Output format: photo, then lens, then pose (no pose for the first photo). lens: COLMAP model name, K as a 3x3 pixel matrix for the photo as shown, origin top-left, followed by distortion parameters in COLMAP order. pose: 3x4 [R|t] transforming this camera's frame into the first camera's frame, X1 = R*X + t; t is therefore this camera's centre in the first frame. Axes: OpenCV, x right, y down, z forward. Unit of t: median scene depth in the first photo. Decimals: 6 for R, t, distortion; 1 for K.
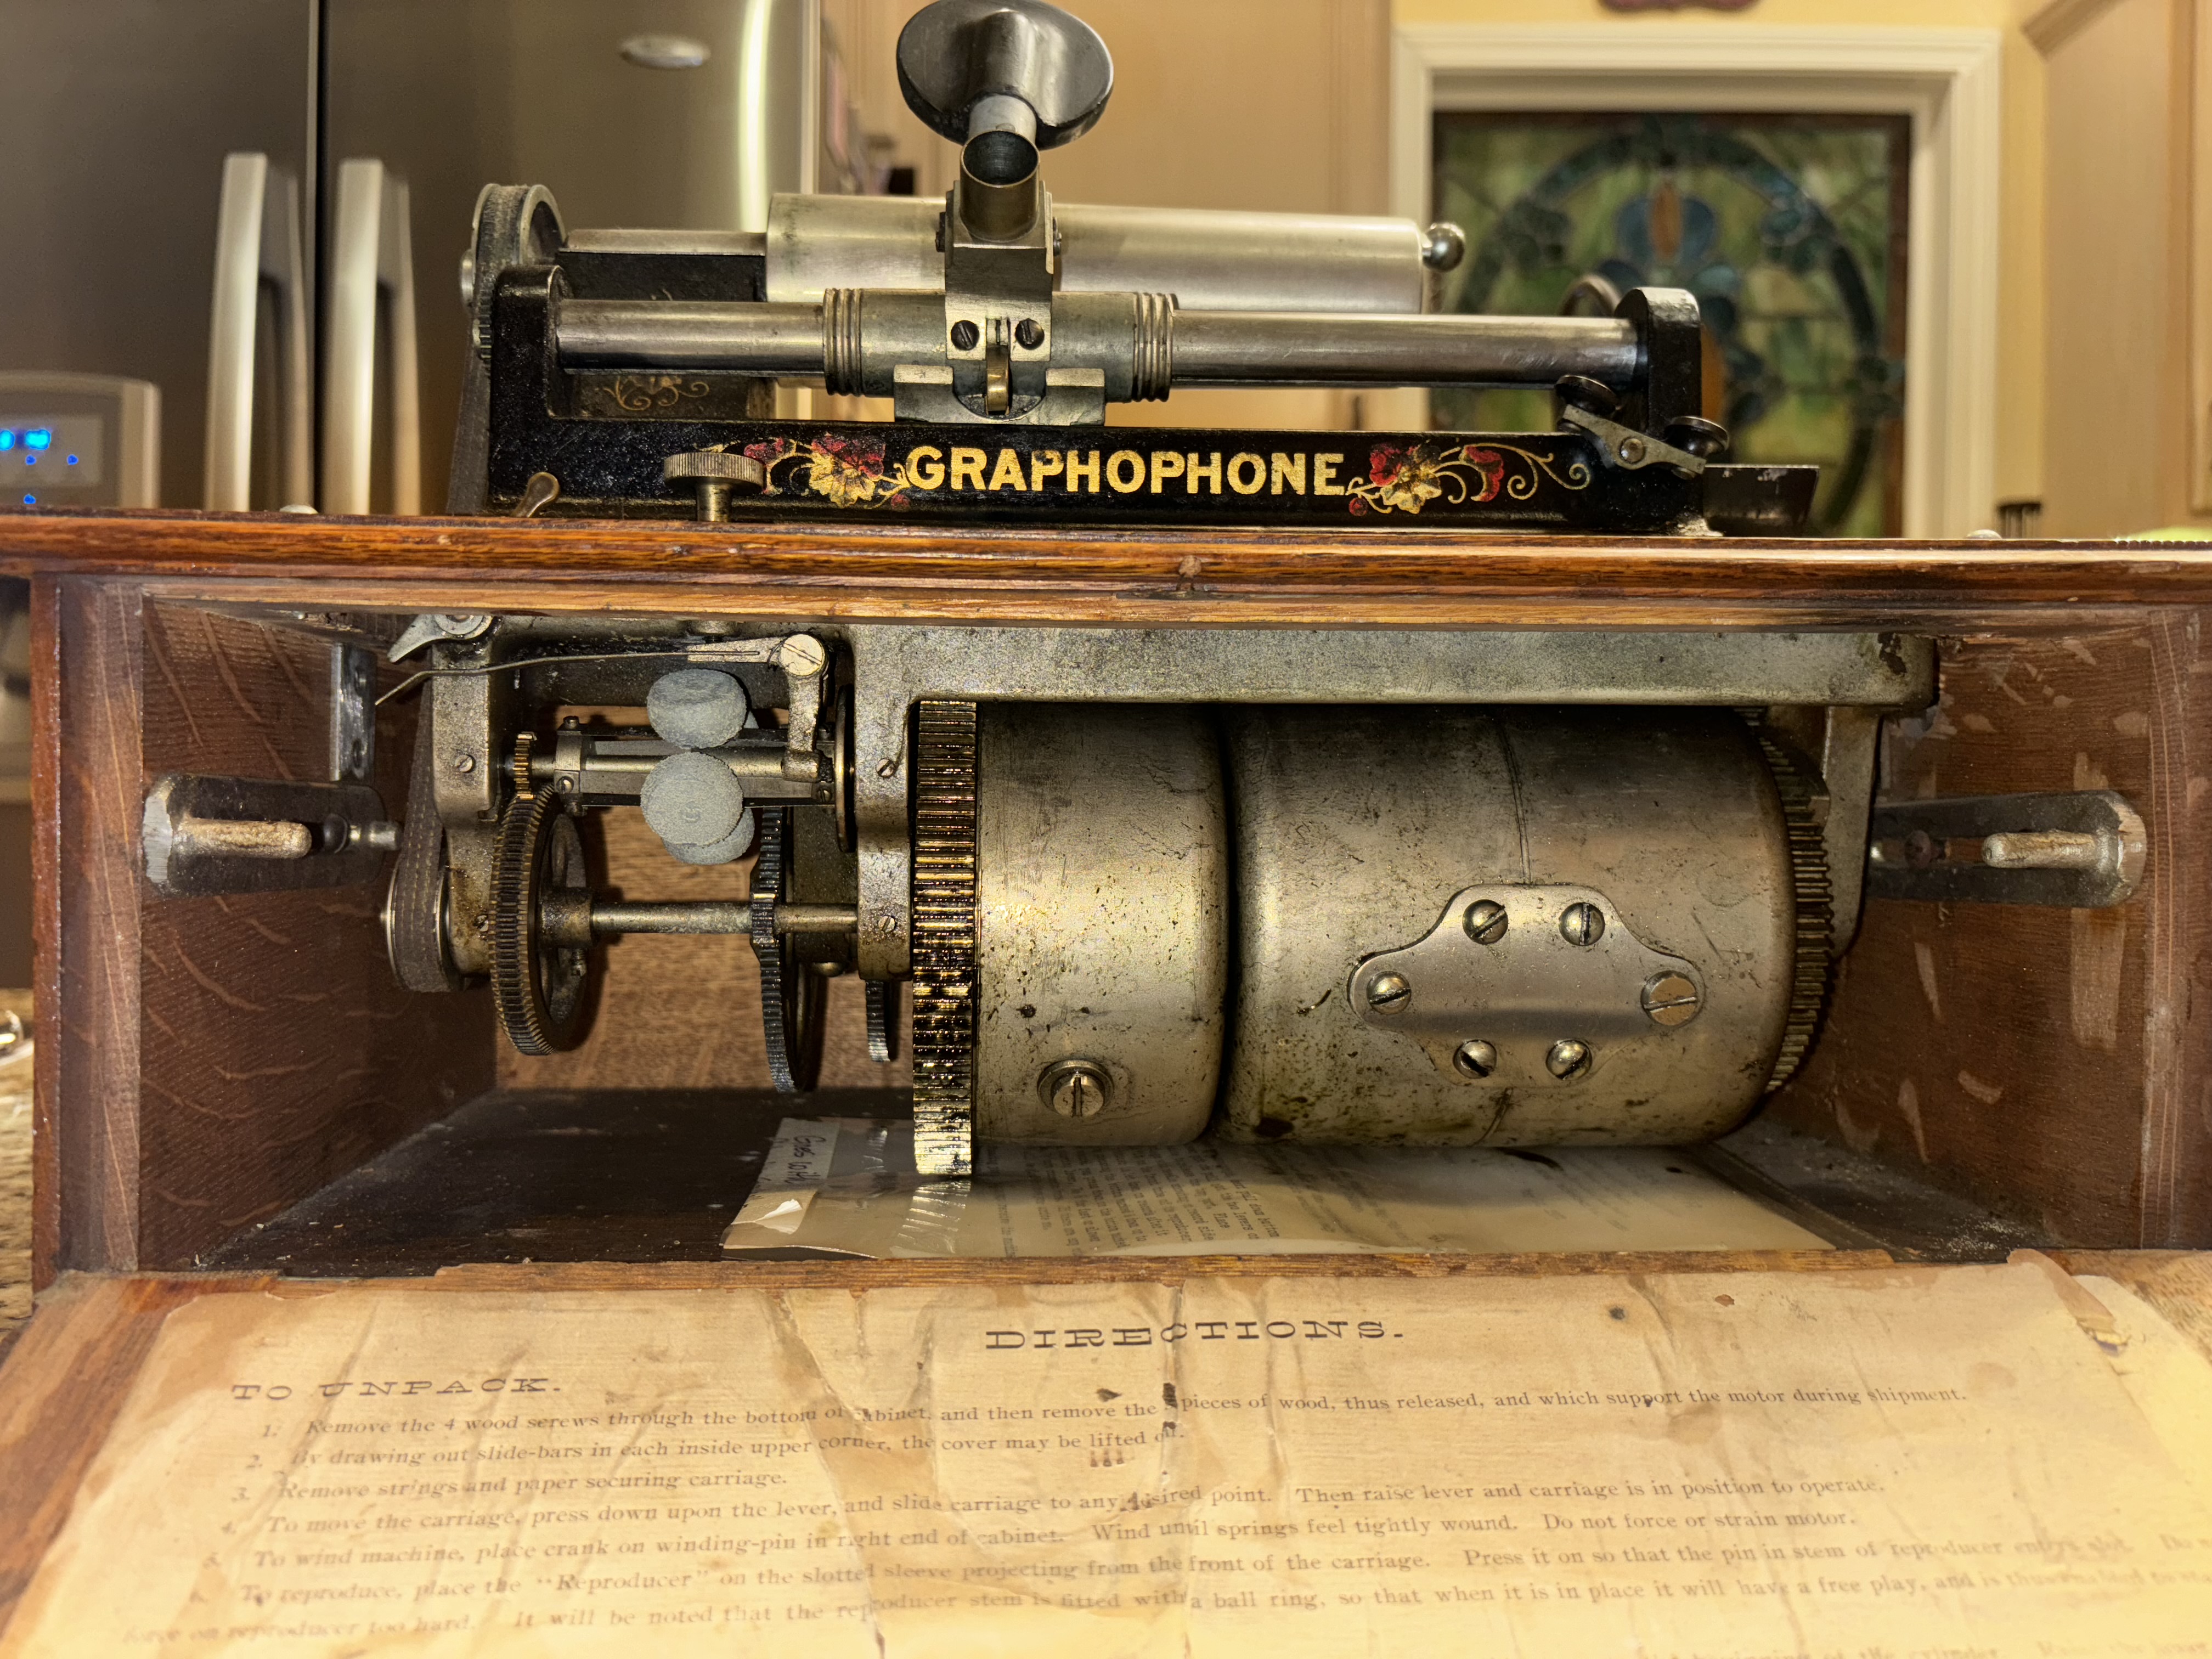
lens RADIAL K [[1688.5, 0, 1085.2], [0, 1688.5, 847.4], [0, 0, 1]] dist [0.006686, -0.024298]
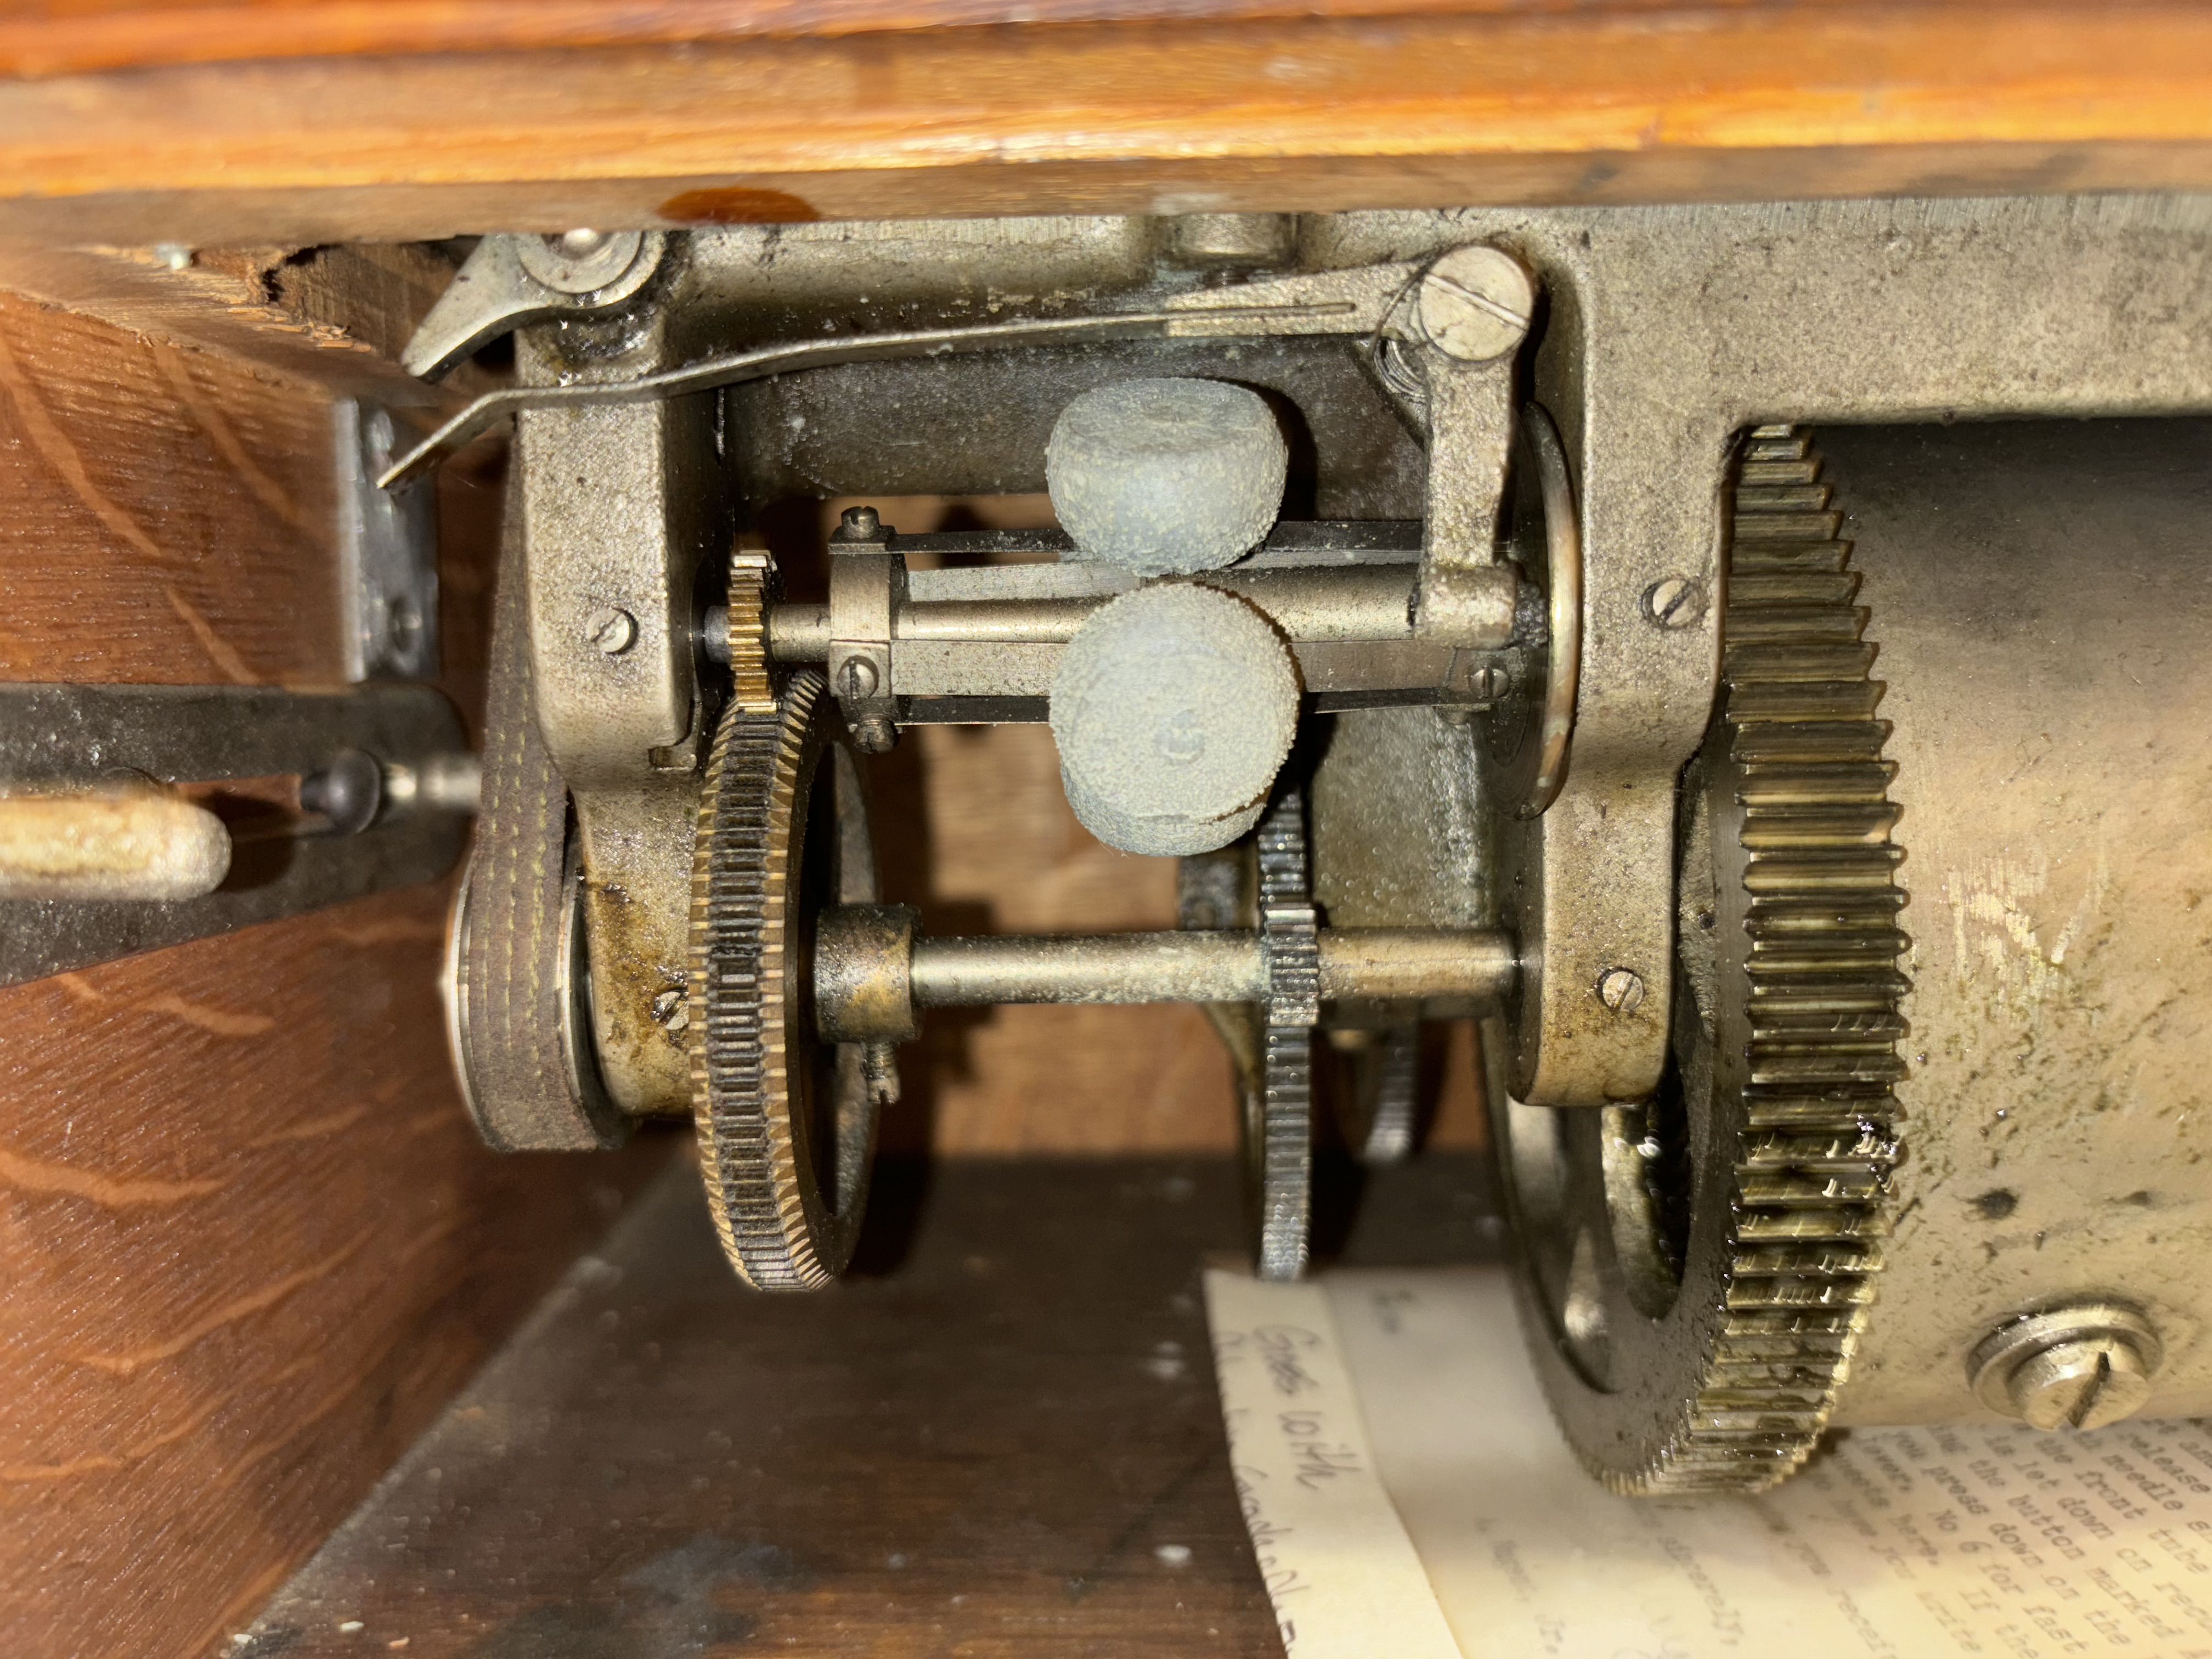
lens RADIAL K [[1688.5, 0, 1077.7], [0, 1688.5, 843.1], [0, 0, 1]] dist [0.006686, -0.024298]
pose [[0.996392, -0.025806, -0.080850, -0.220767], [0.032056, 0.996517, 0.076982, -0.026257], [0.078582, -0.079295, 0.993749, 0.593027]]
